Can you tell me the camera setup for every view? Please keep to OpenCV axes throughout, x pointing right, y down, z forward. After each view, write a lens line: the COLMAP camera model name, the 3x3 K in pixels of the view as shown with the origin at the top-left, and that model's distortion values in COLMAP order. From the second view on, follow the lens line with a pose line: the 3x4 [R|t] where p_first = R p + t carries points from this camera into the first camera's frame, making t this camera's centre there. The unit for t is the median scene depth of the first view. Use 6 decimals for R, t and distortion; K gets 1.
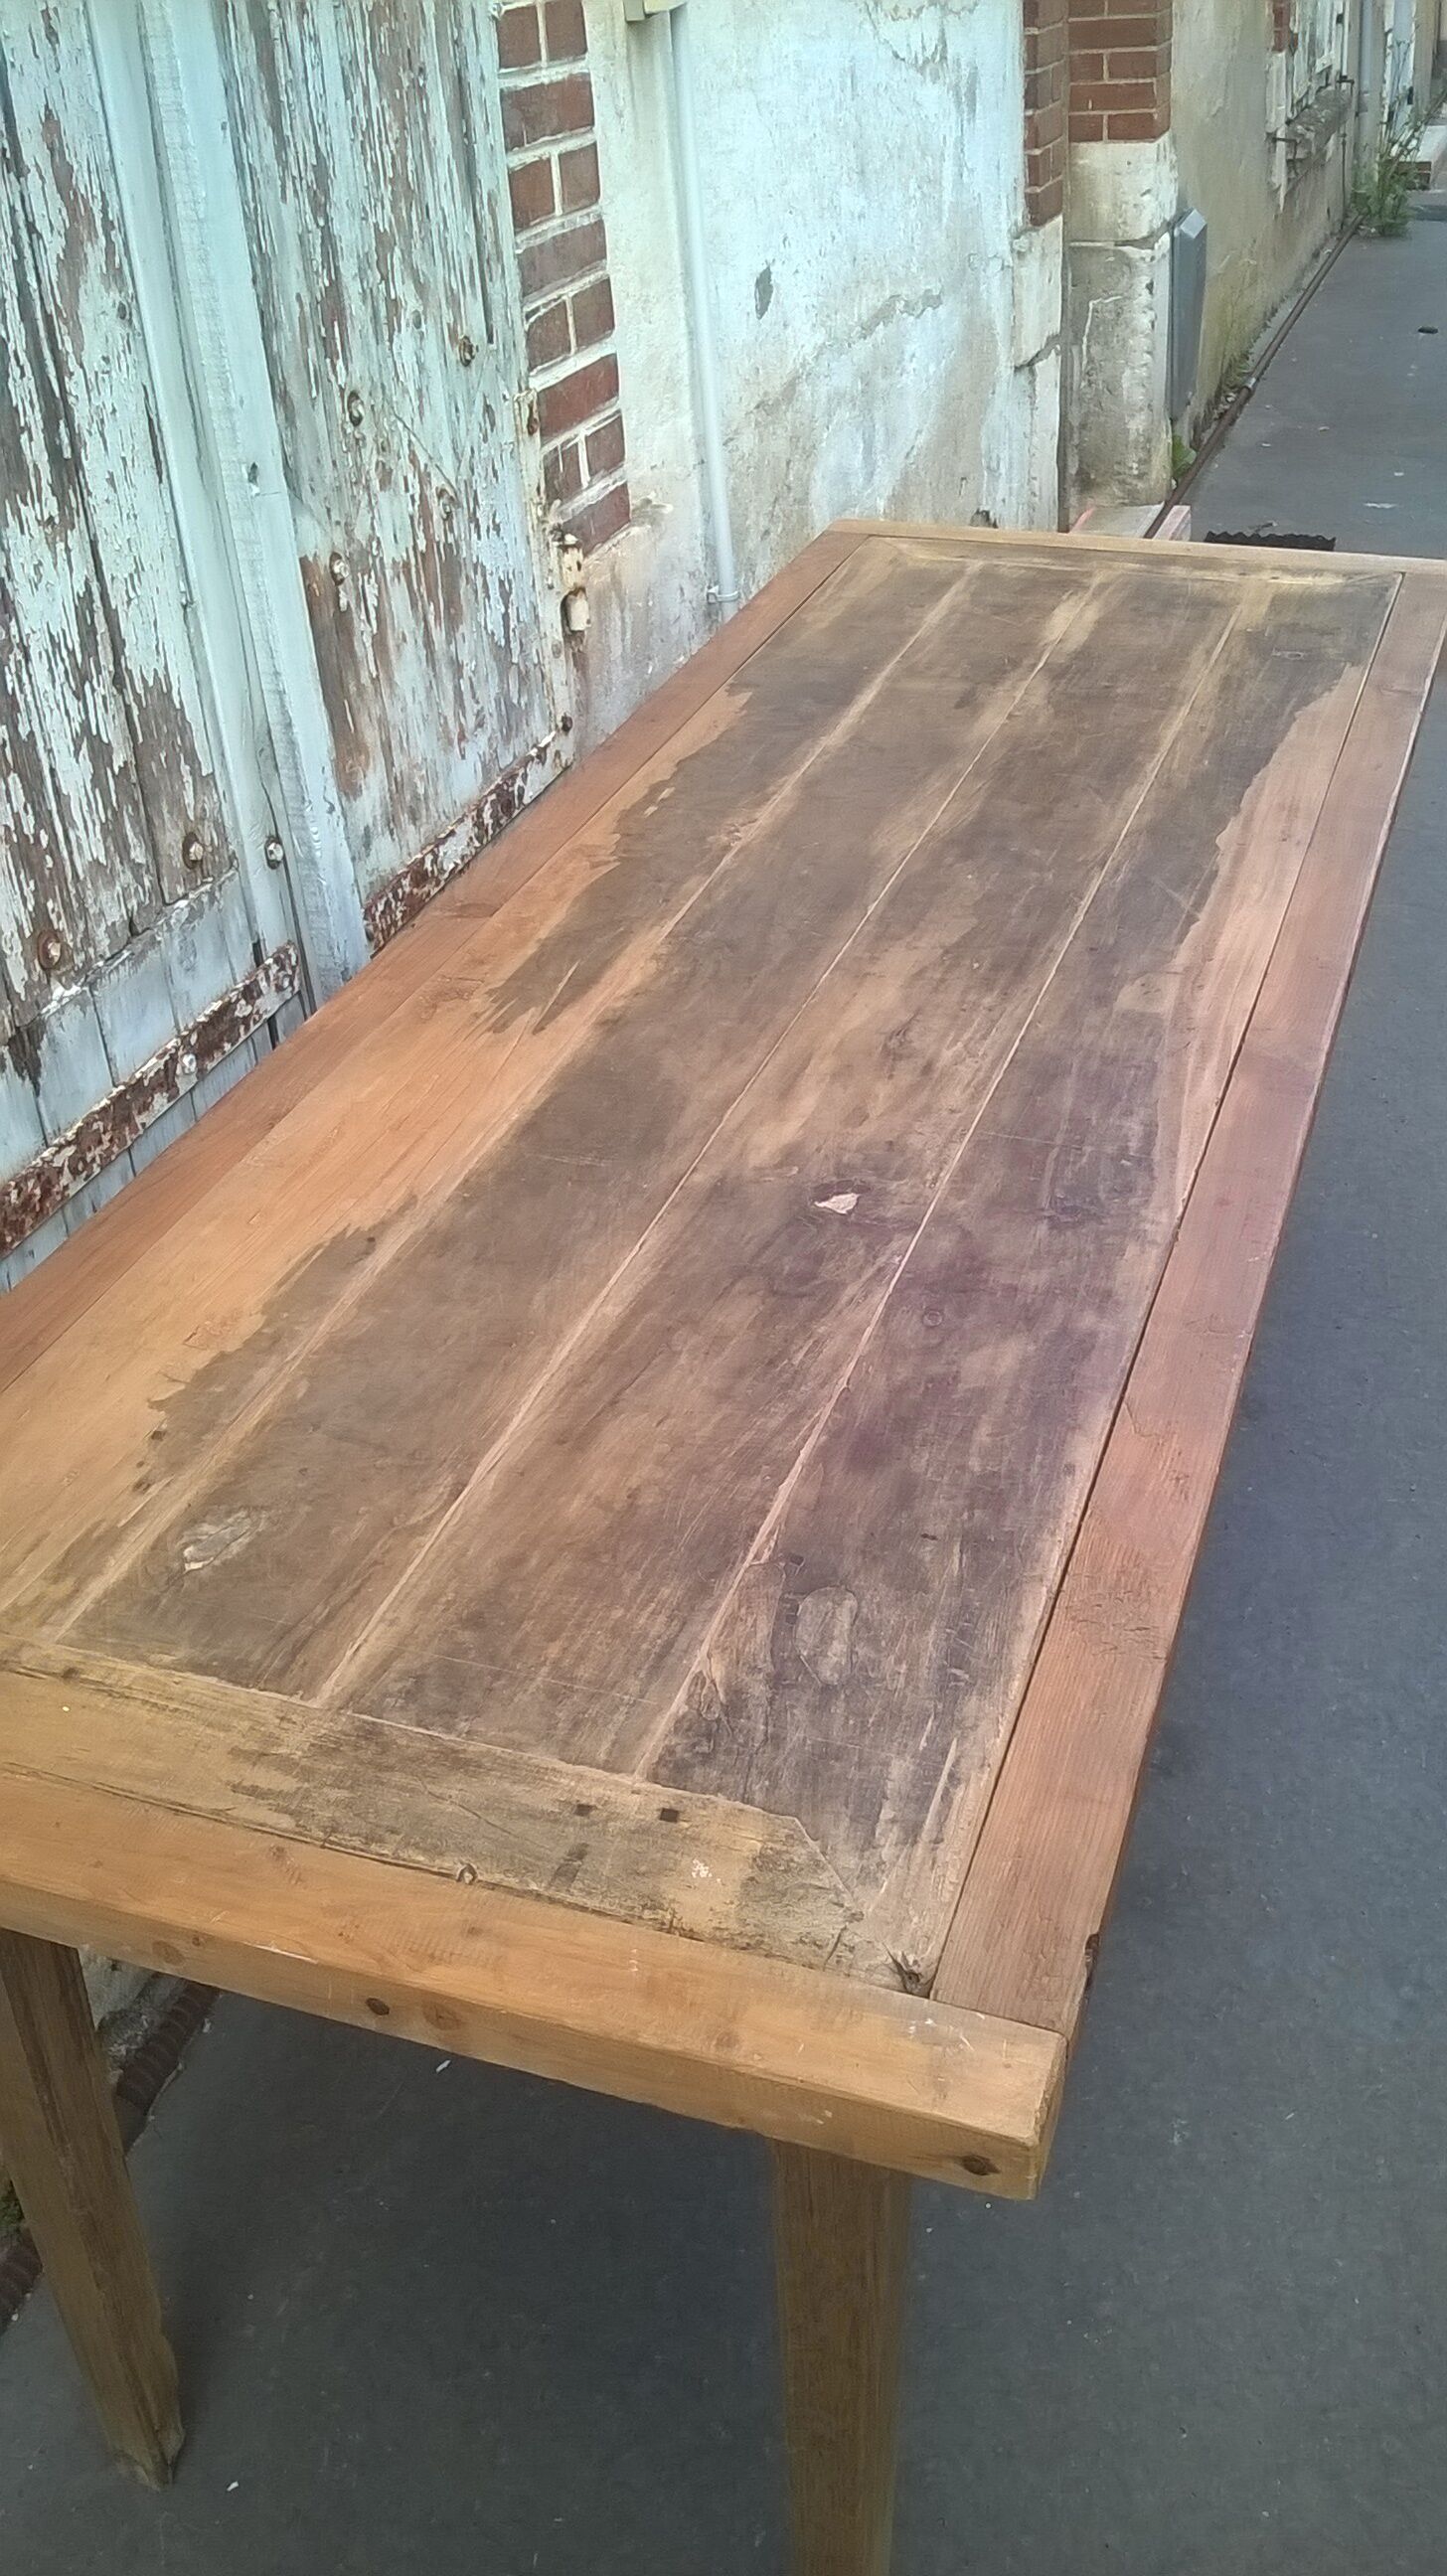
lens RADIAL K [[2273.3, 0, 751.6], [0, 2273.3, 1310.2], [0, 0, 1]] dist [0.047960, -0.189536]
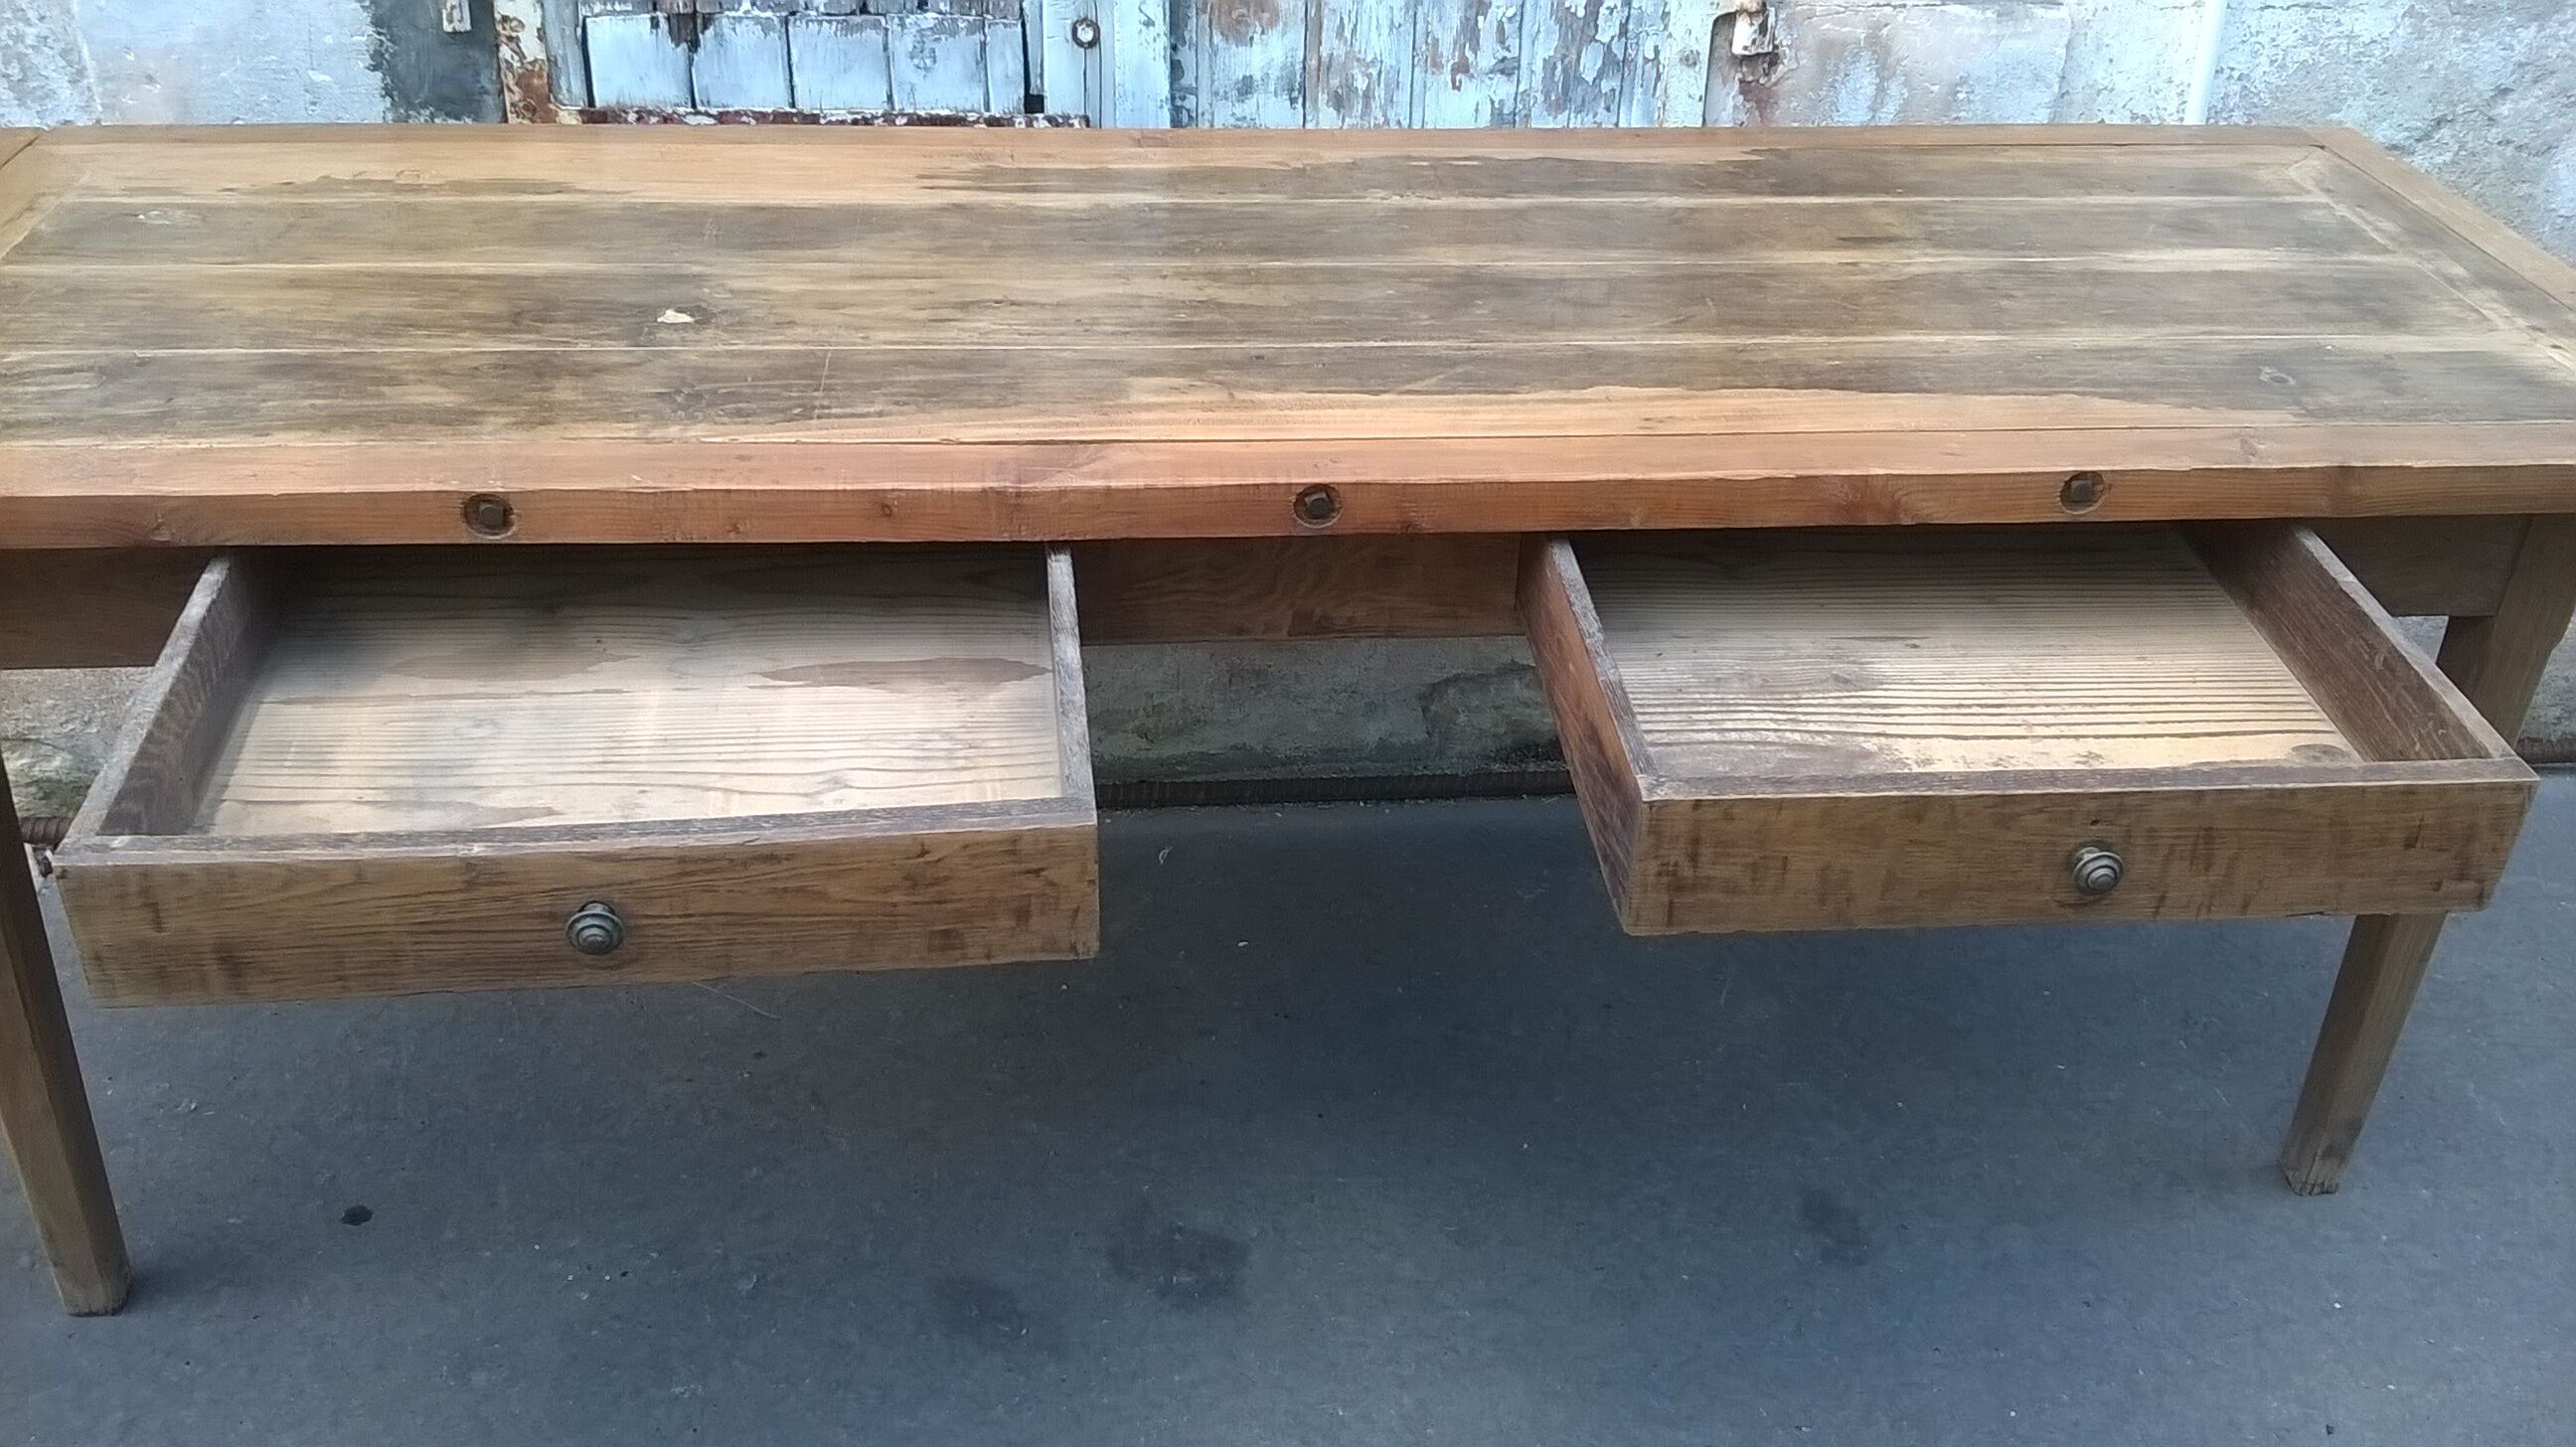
lens RADIAL K [[2273.3, 0, 1307.2], [0, 2273.3, 719.8], [0, 0, 1]] dist [0.047960, -0.189536]
pose [[0.414941, 0.510661, -0.753027, 0.839025], [-0.547922, 0.800984, 0.241261, -0.248359], [0.726365, 0.312491, 0.612163, 0.454148]]
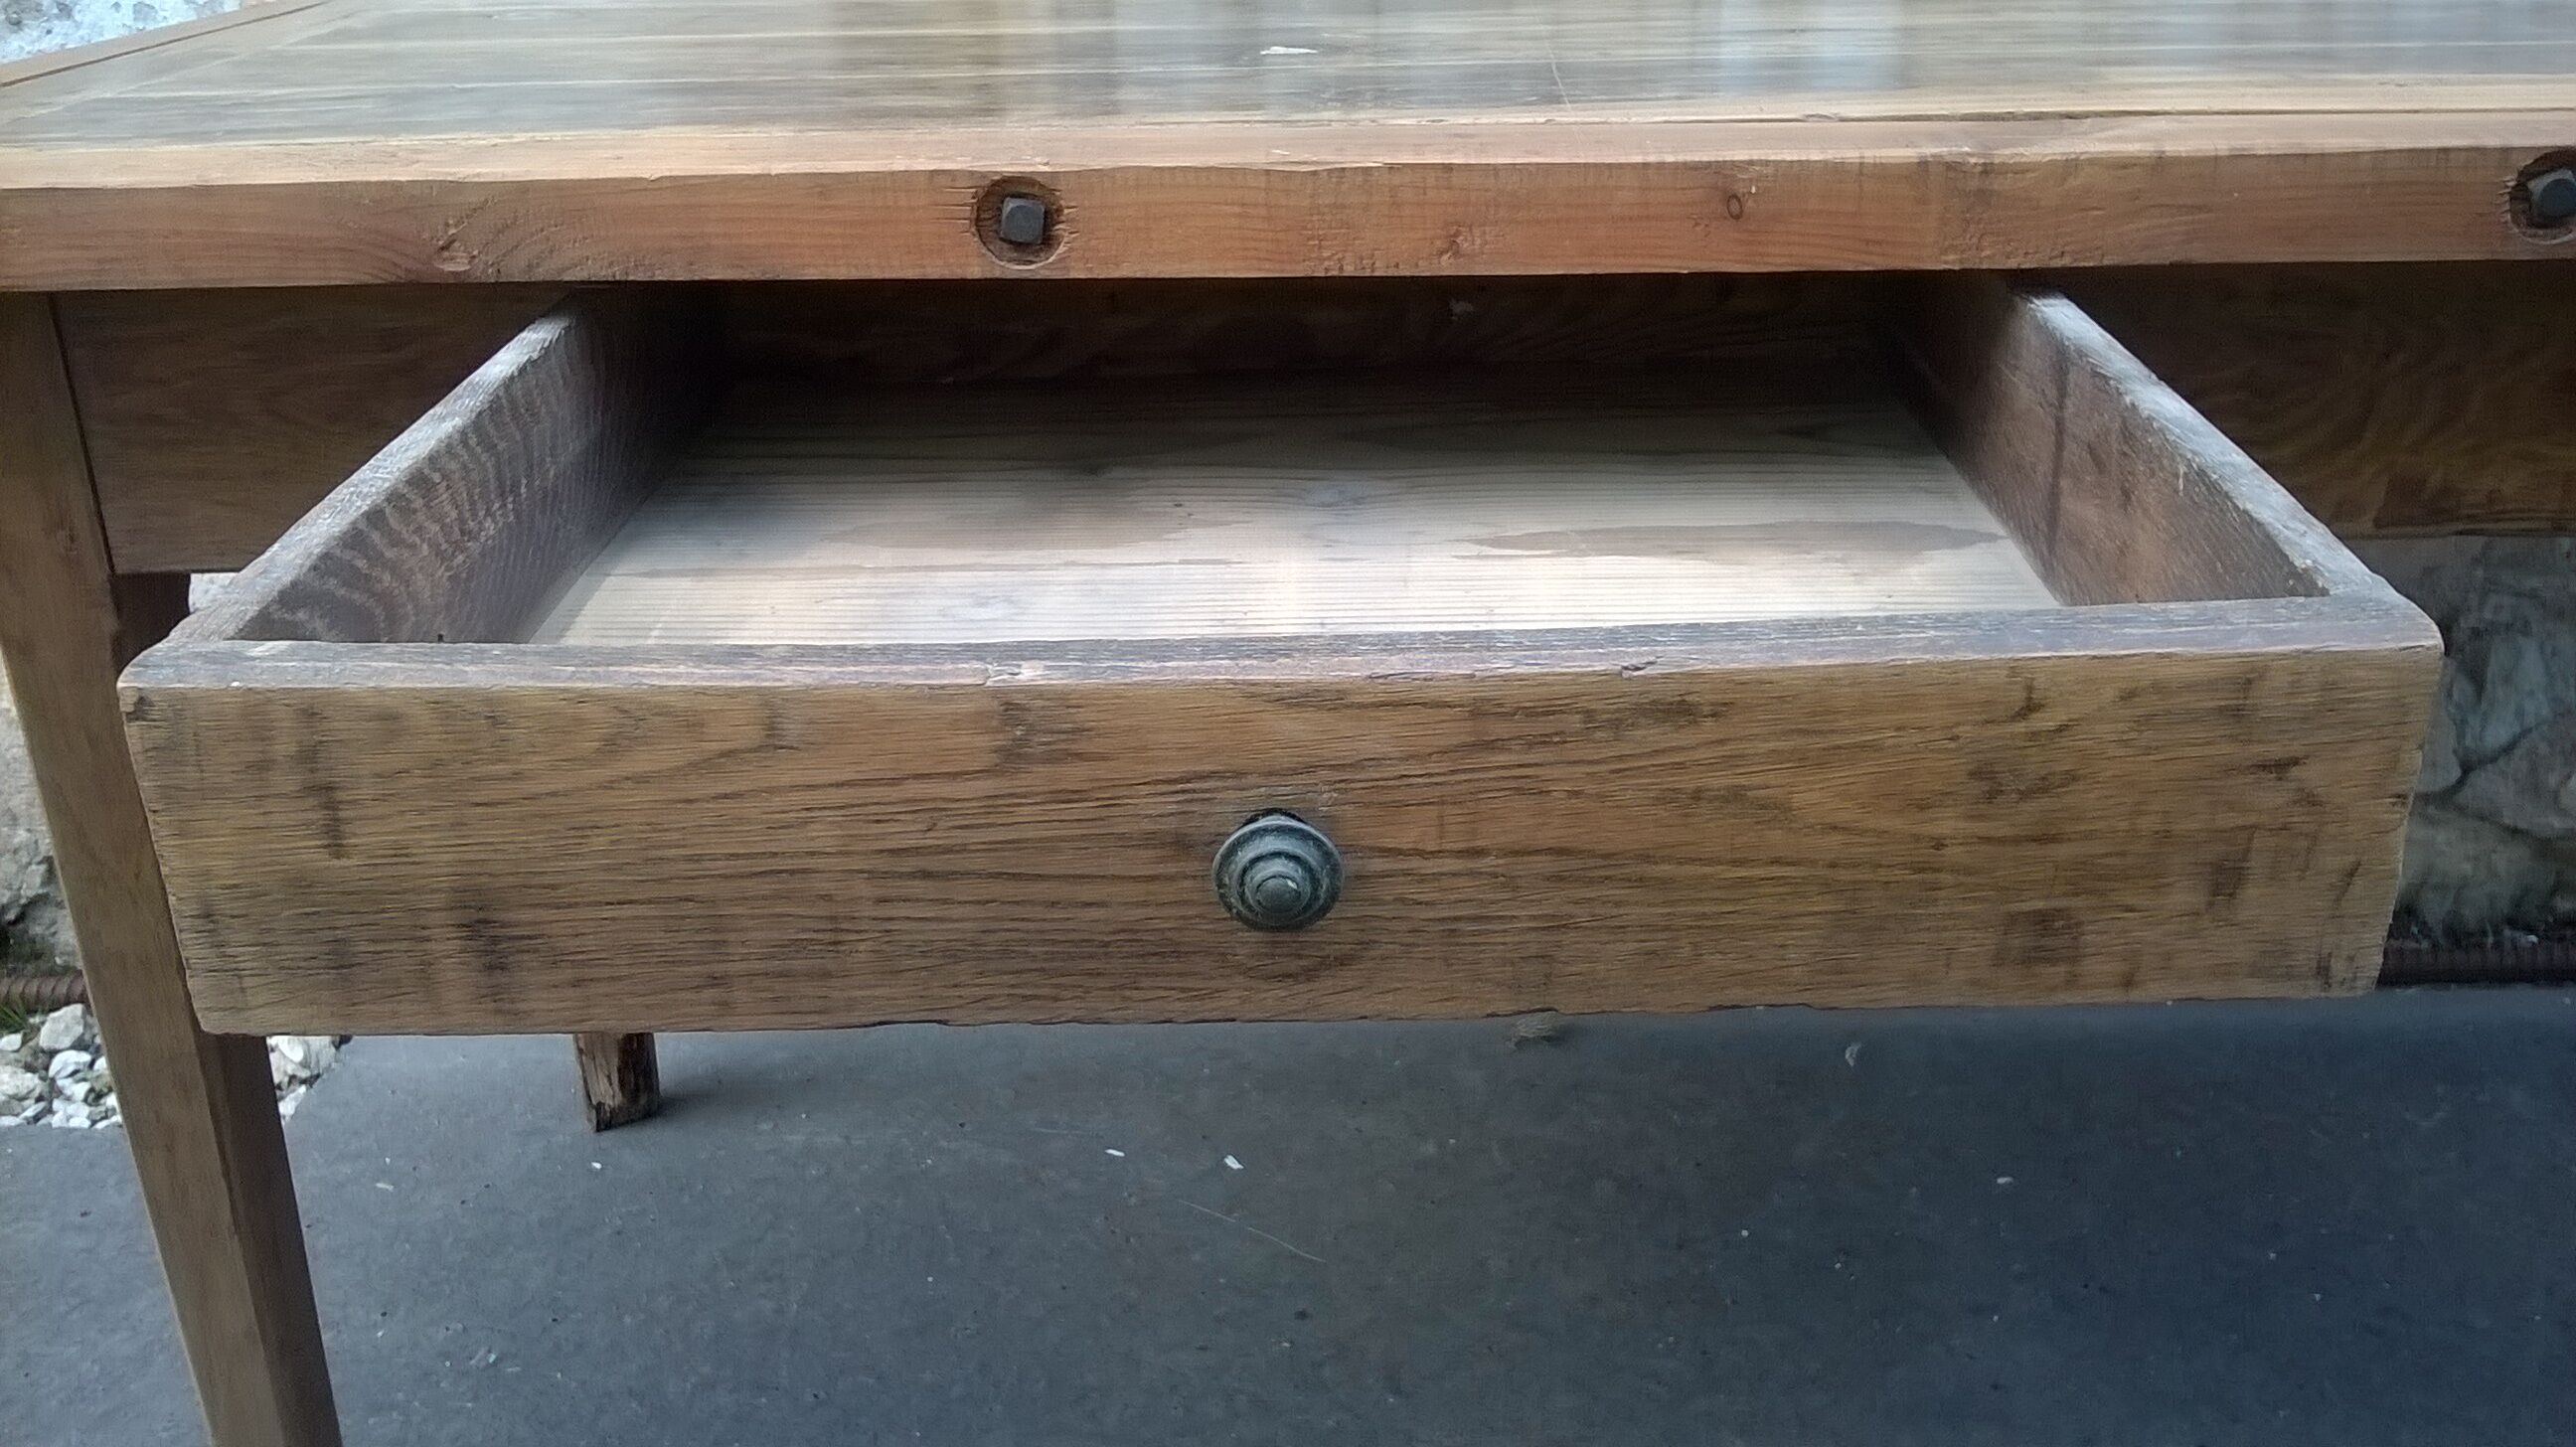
lens RADIAL K [[2273.3, 0, 1307.3], [0, 2273.3, 698.9], [0, 0, 1]] dist [0.047960, -0.189536]
pose [[0.283820, 0.386003, -0.877752, 0.549024], [-0.519968, 0.831076, 0.197346, -0.017373], [0.805655, 0.400393, 0.436585, 0.588757]]
